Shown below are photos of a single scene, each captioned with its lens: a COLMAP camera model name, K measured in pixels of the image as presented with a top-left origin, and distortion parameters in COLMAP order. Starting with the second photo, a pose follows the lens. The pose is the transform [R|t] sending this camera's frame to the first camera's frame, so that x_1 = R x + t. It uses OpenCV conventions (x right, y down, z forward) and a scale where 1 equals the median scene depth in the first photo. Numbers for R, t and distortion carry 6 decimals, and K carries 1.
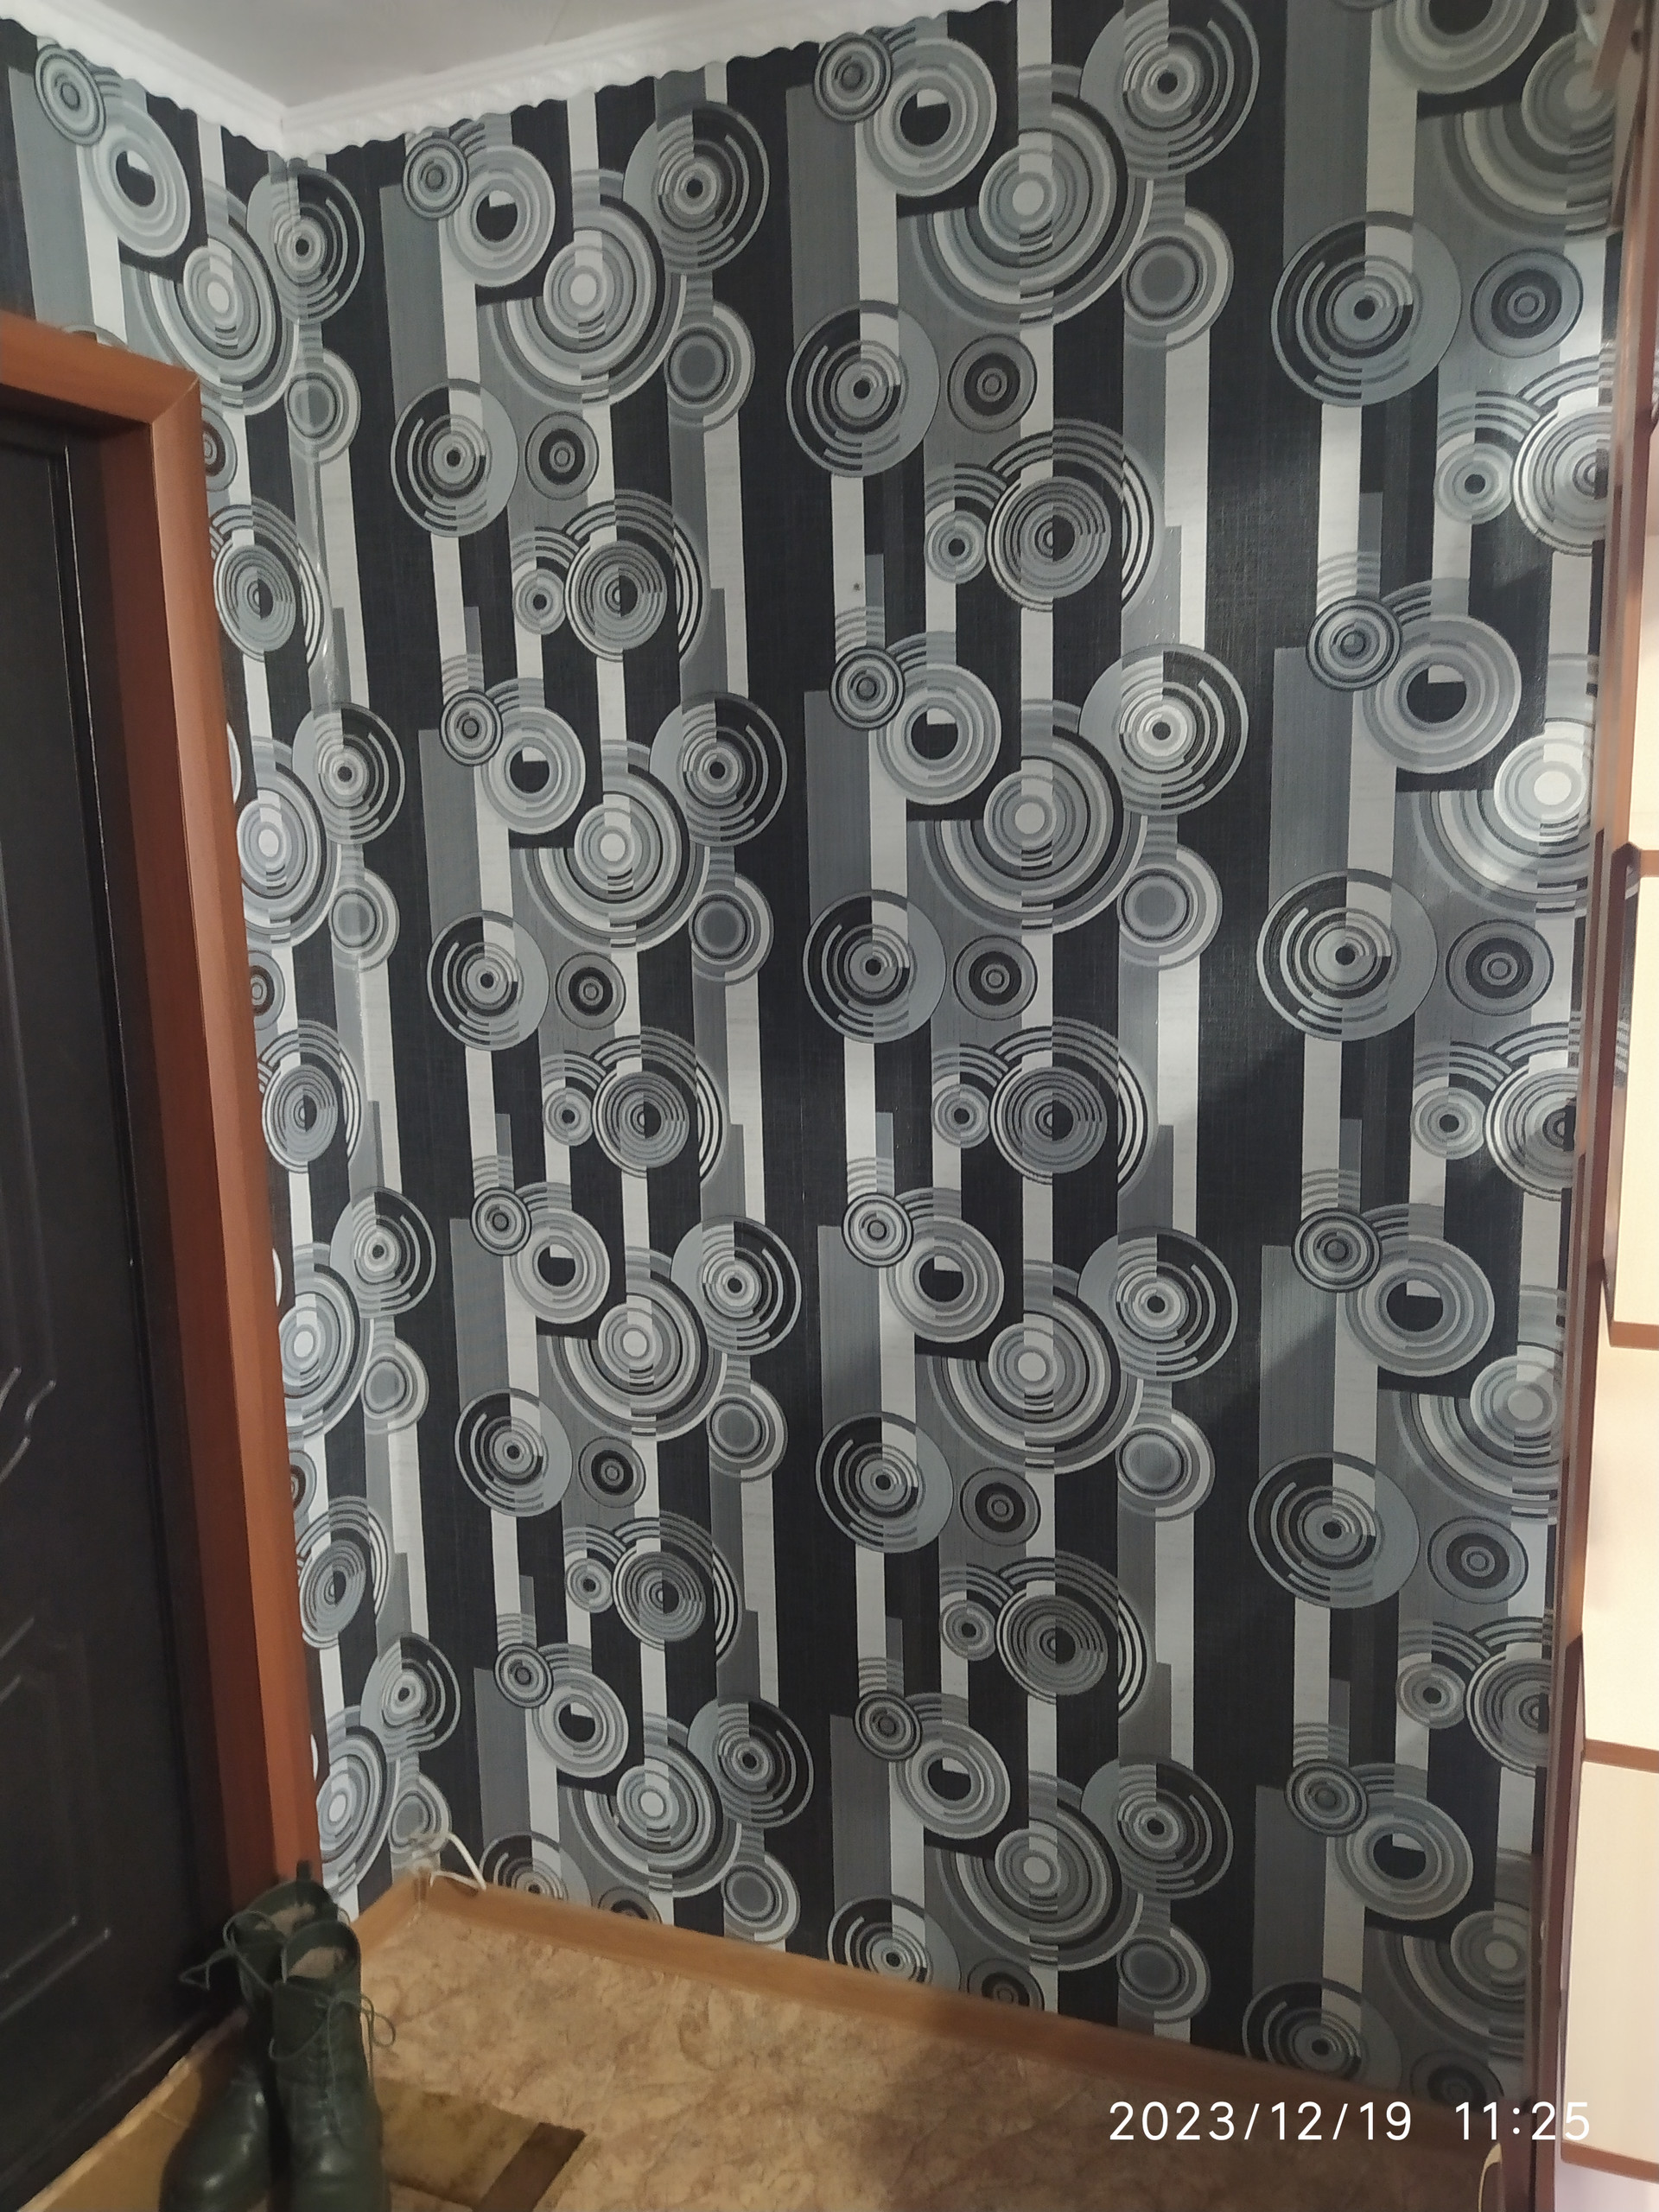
lens RADIAL K [[1650.7, 0, 835.0], [0, 1650.7, 1110.4], [0, 0, 1]] dist [0.113672, -0.188490]
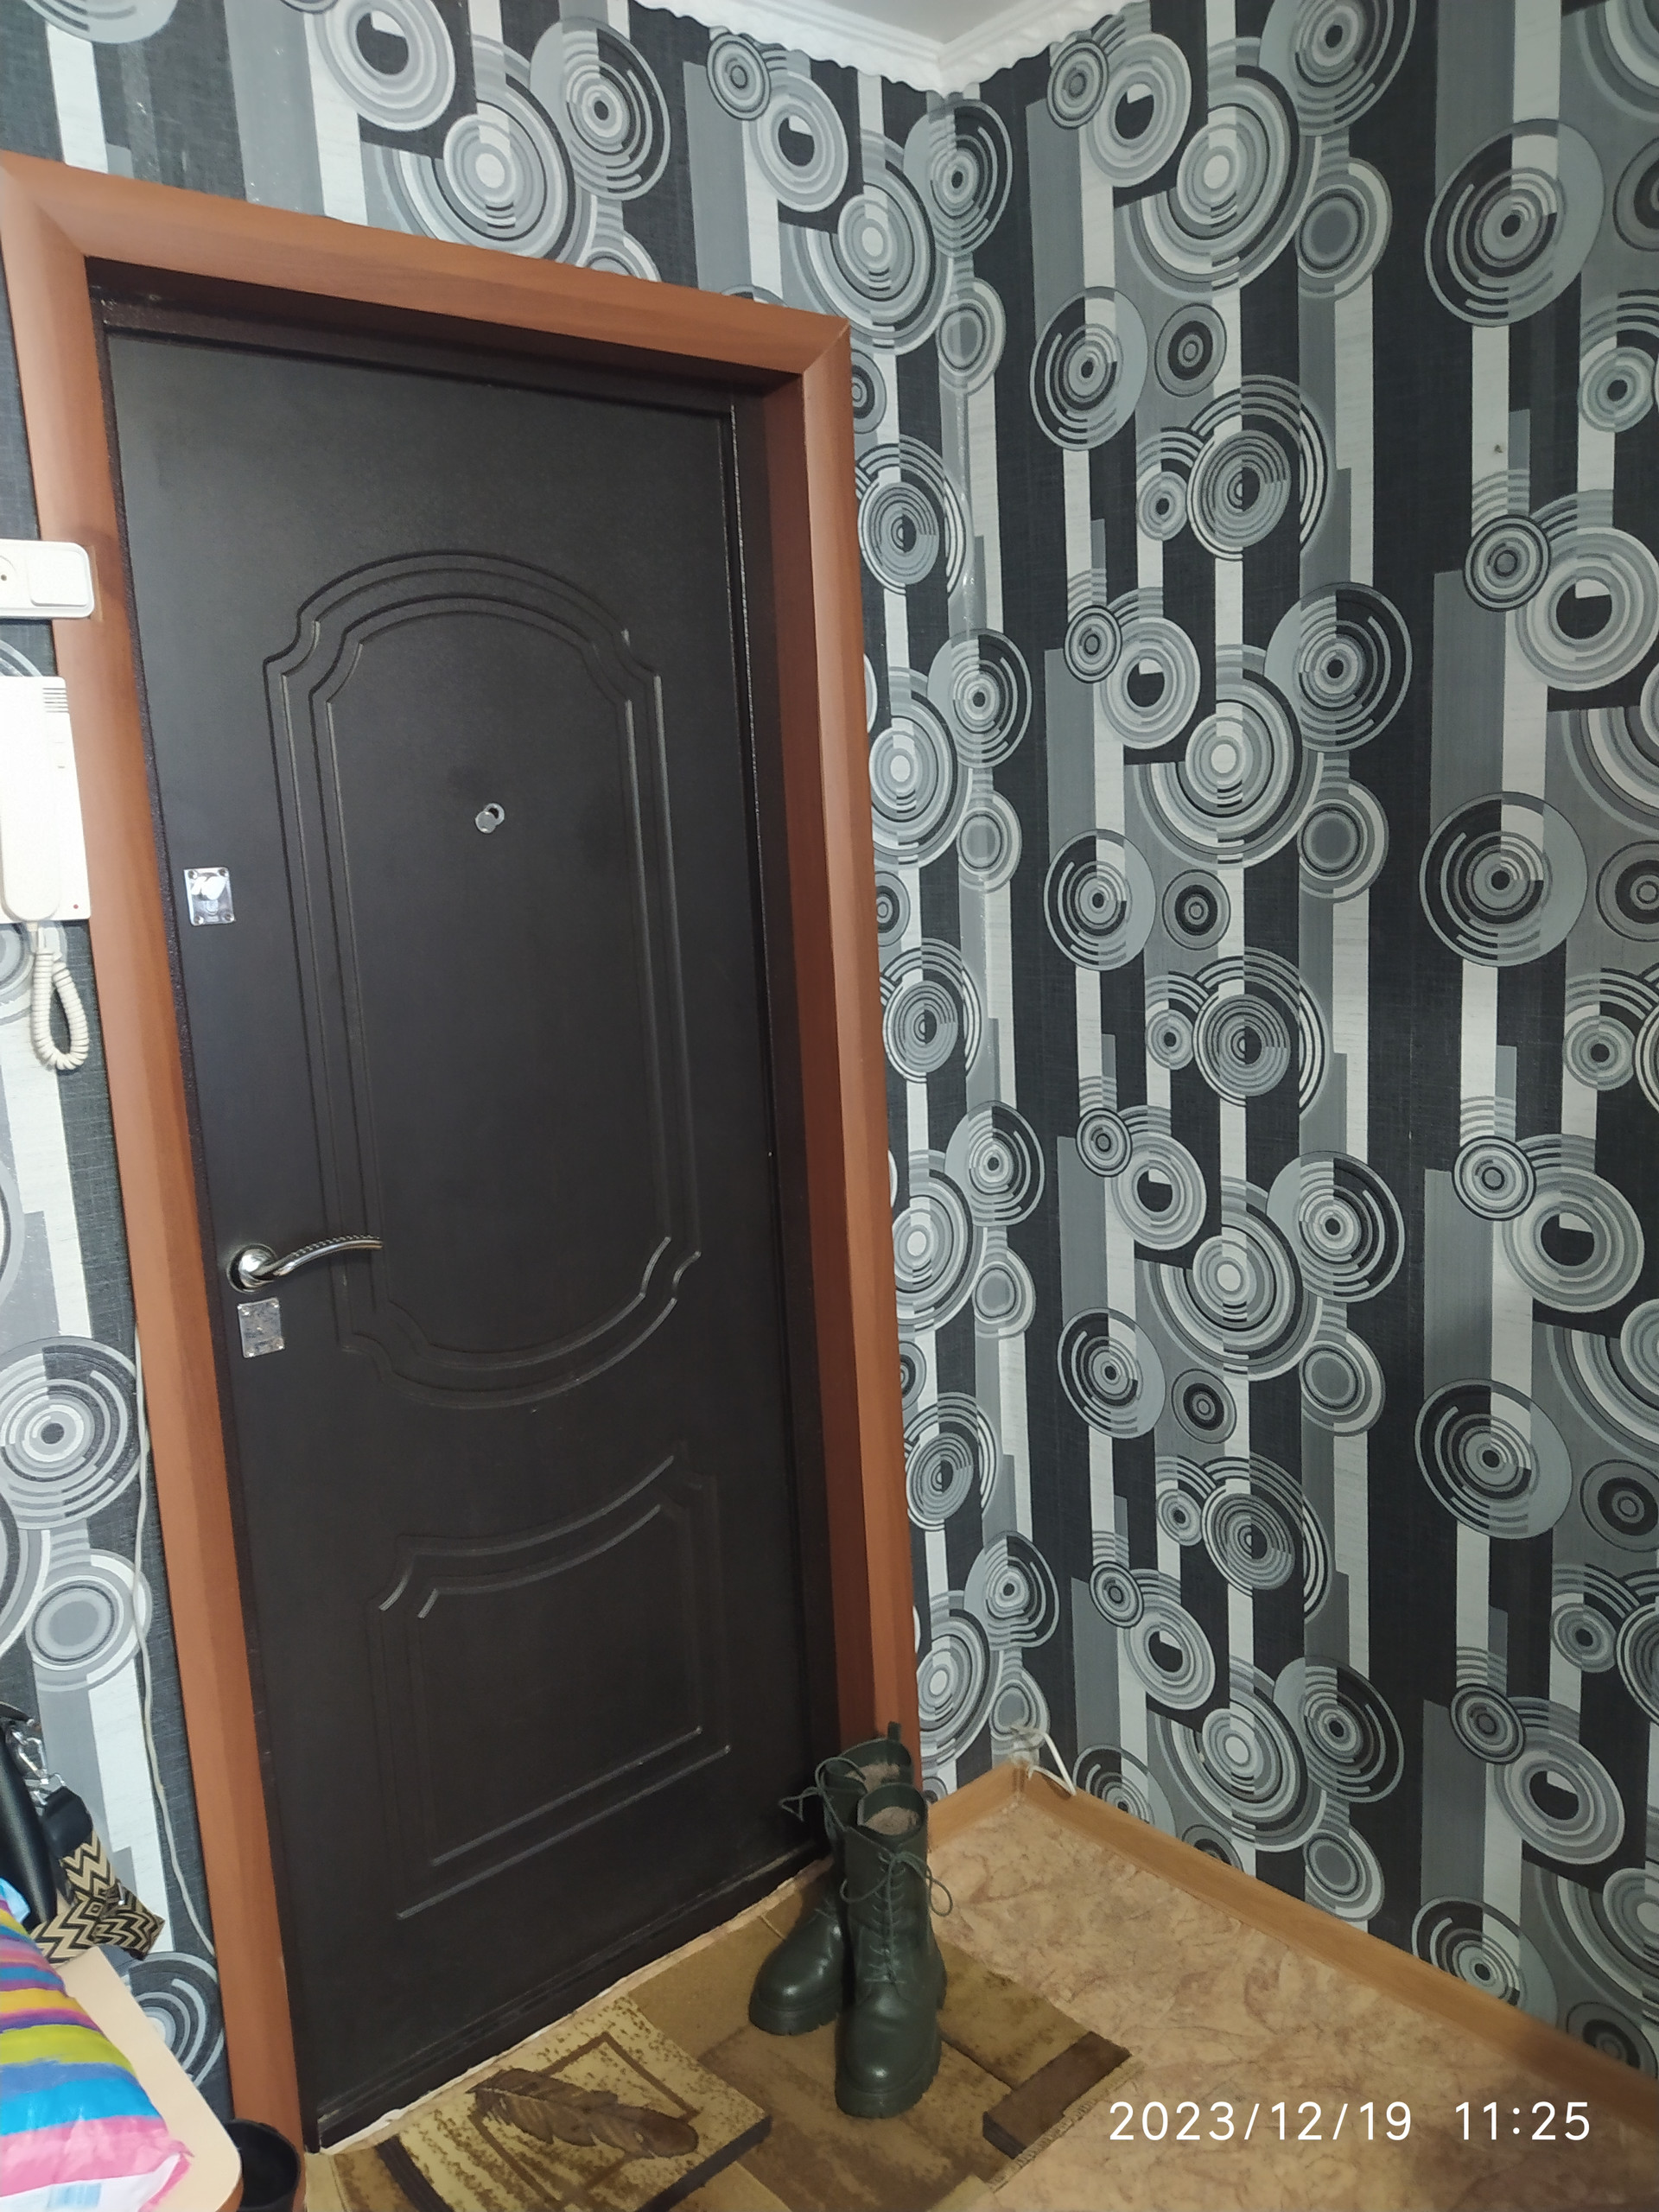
lens RADIAL K [[1650.7, 0, 835.0], [0, 1650.7, 1110.4], [0, 0, 1]] dist [0.113672, -0.188490]
pose [[0.896861, 0.058574, -0.438417, 0.096071], [-0.043300, 0.998059, 0.044767, 0.010491], [0.440188, -0.021166, 0.897656, 0.032988]]
